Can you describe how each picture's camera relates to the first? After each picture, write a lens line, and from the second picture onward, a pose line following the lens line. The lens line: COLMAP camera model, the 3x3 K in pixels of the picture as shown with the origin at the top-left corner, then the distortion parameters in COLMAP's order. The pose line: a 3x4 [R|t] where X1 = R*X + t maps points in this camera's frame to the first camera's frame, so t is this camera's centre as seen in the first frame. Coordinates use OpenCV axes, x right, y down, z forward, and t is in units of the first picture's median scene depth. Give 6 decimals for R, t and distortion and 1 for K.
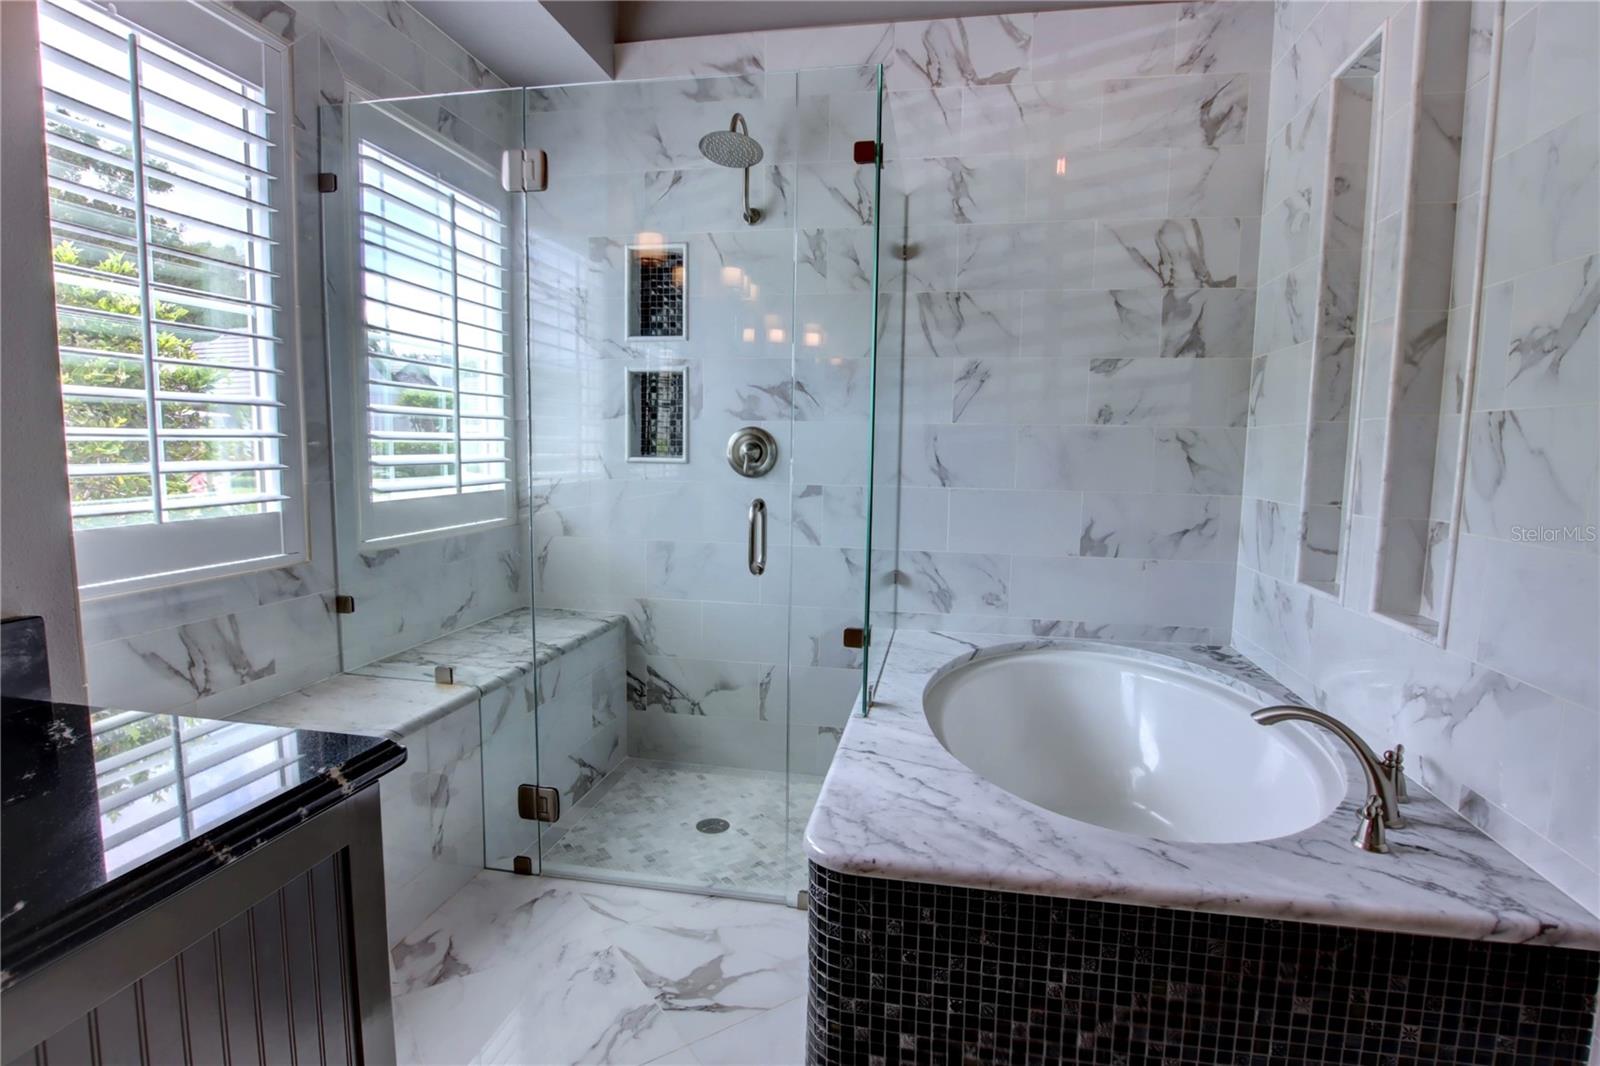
lens RADIAL K [[797.0, 0, 805.0], [0, 797.0, 535.2], [0, 0, 1]] dist [-0.026322, -0.001266]
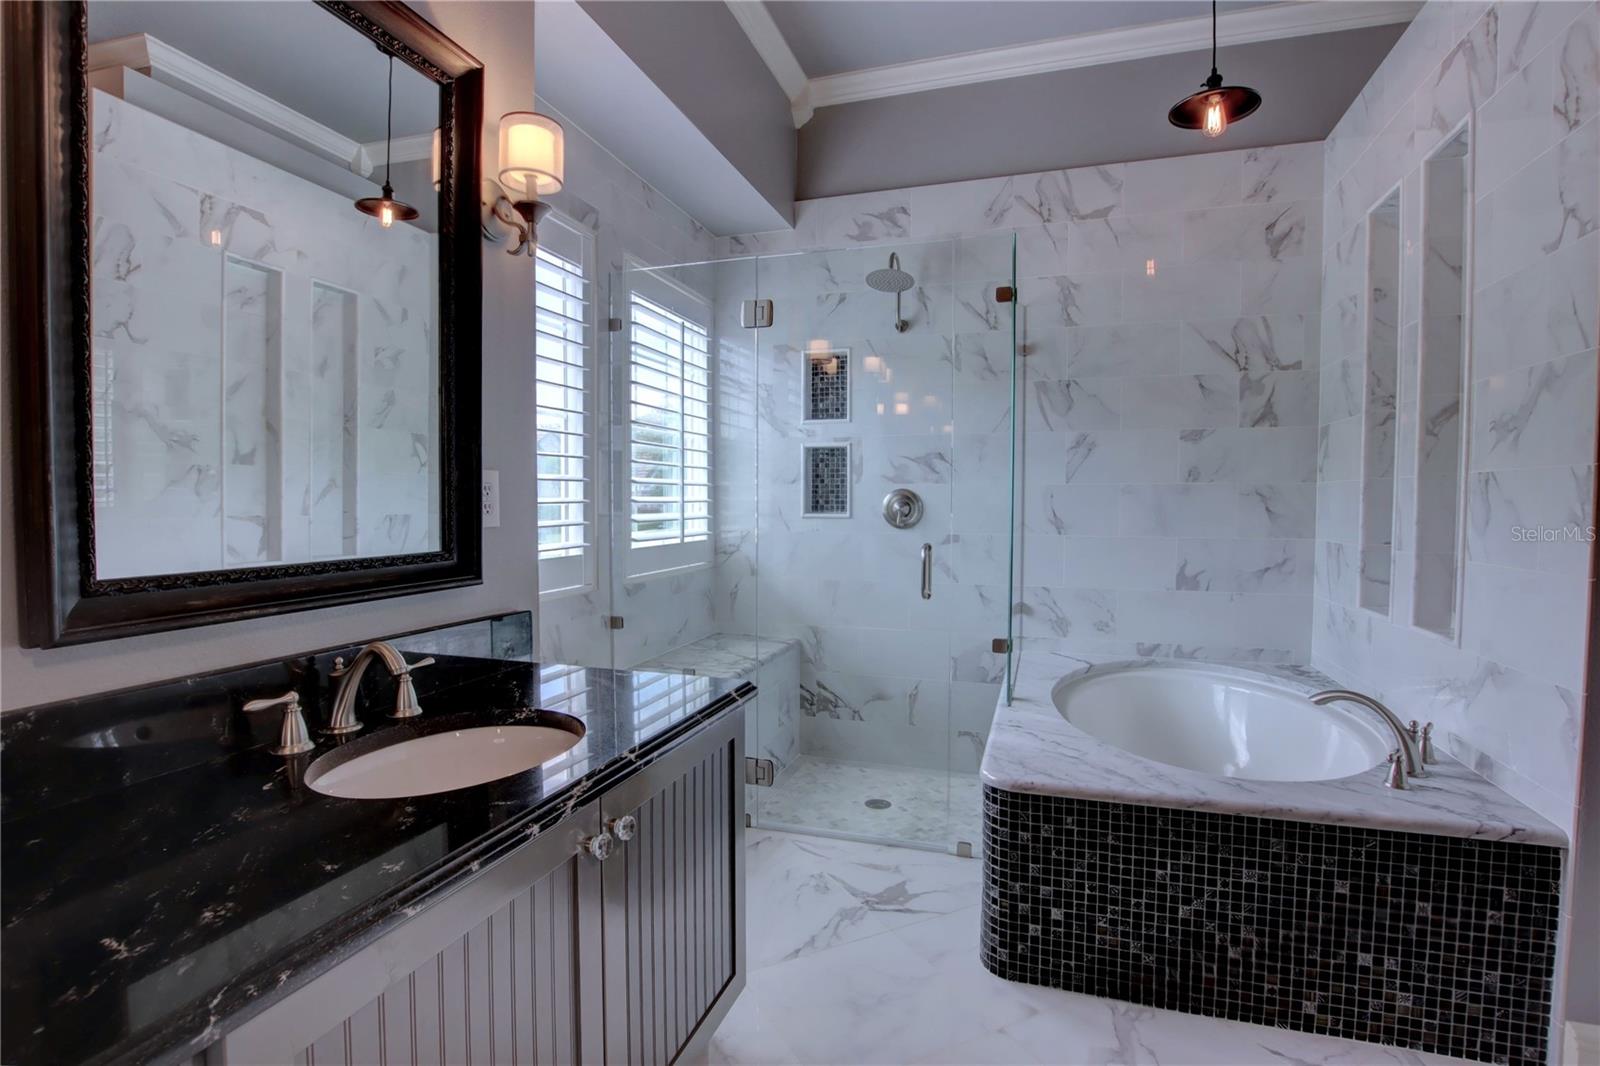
lens RADIAL K [[765.9, 0, 806.5], [0, 765.9, 537.0], [0, 0, 1]] dist [-0.029630, 0.002221]
pose [[0.992176, -0.009020, -0.124518, -0.092742], [0.000833, 0.997842, -0.065649, 0.027889], [0.124841, 0.065031, 0.990043, -0.303243]]
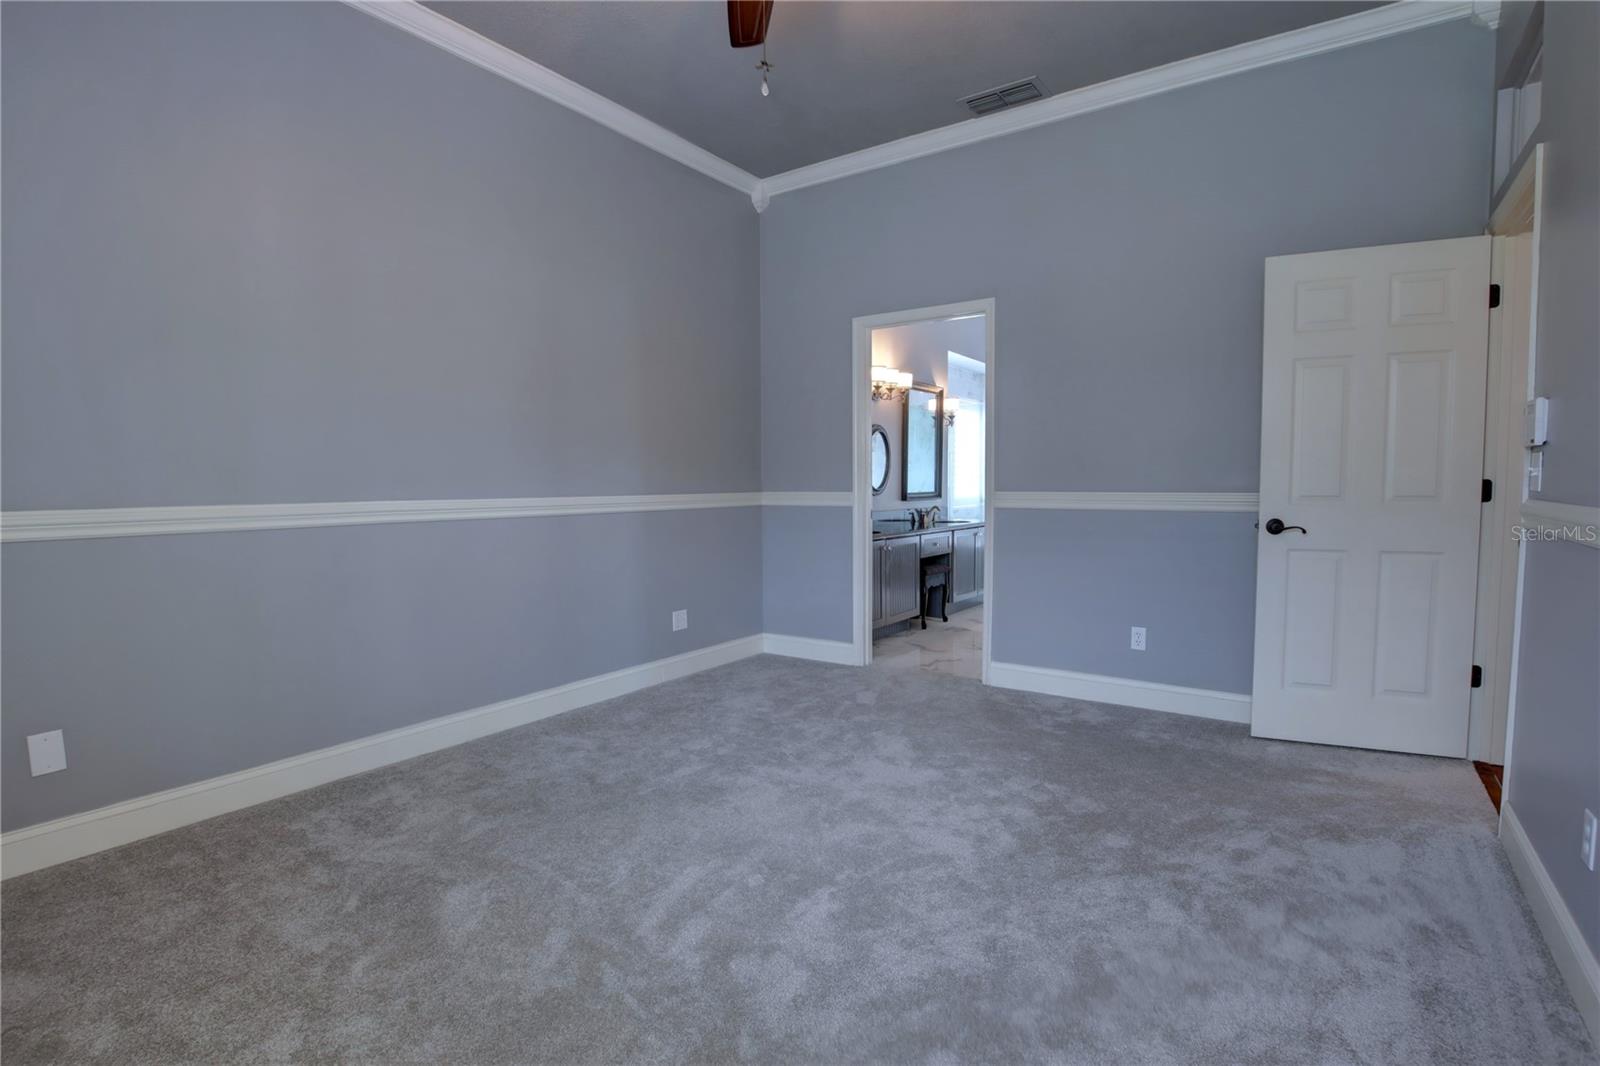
lens RADIAL K [[765.9, 0, 806.5], [0, 765.9, 537.0], [0, 0, 1]] dist [-0.029630, 0.002221]
pose [[0.917685, 0.002654, -0.397299, 0.336343], [-0.019647, 0.999057, -0.038707, 0.356253], [0.396822, 0.043326, 0.916873, -3.143979]]
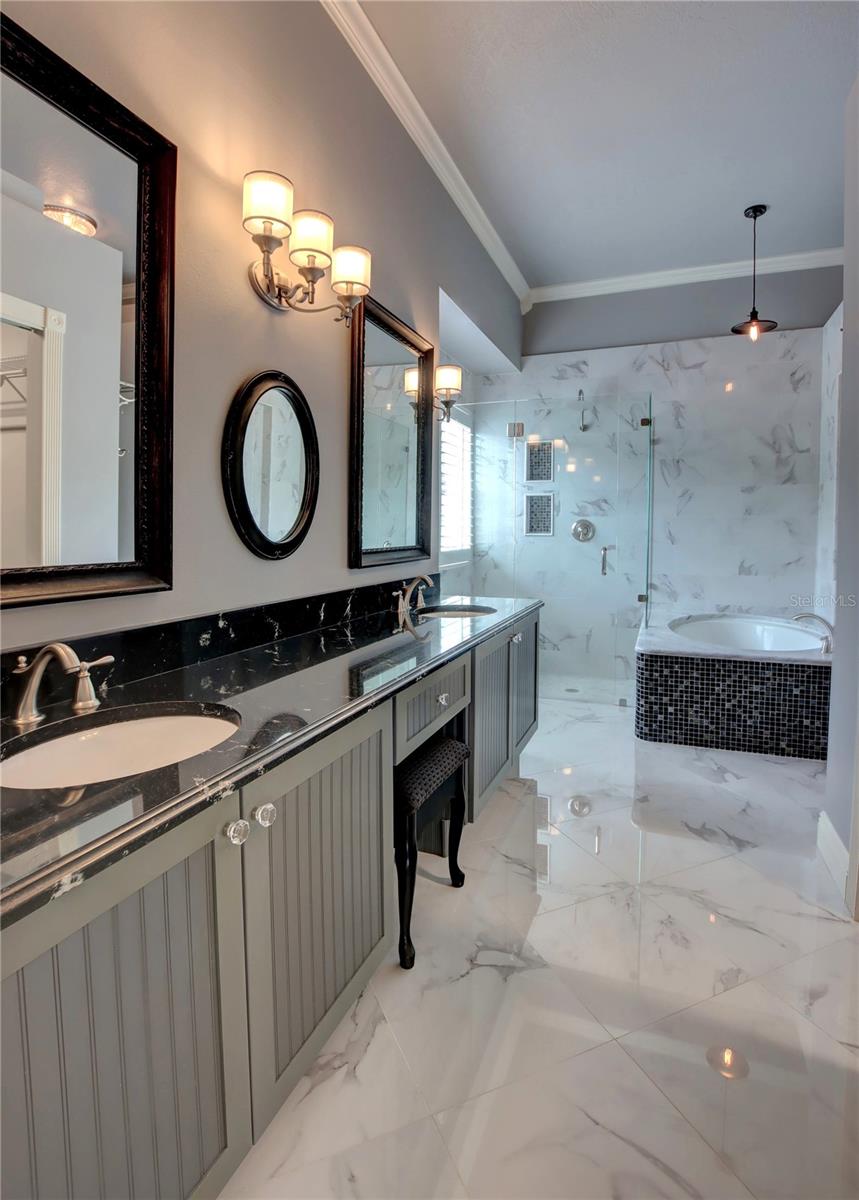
lens RADIAL K [[603.4, 0, 437.2], [0, 603.4, 561.8], [0, 0, 1]] dist [-0.018447, 0.000675]
pose [[0.983880, -0.005718, -0.178741, -0.234355], [-0.004589, 0.998352, -0.057195, 0.116232], [0.178773, 0.057094, 0.982232, -1.034435]]
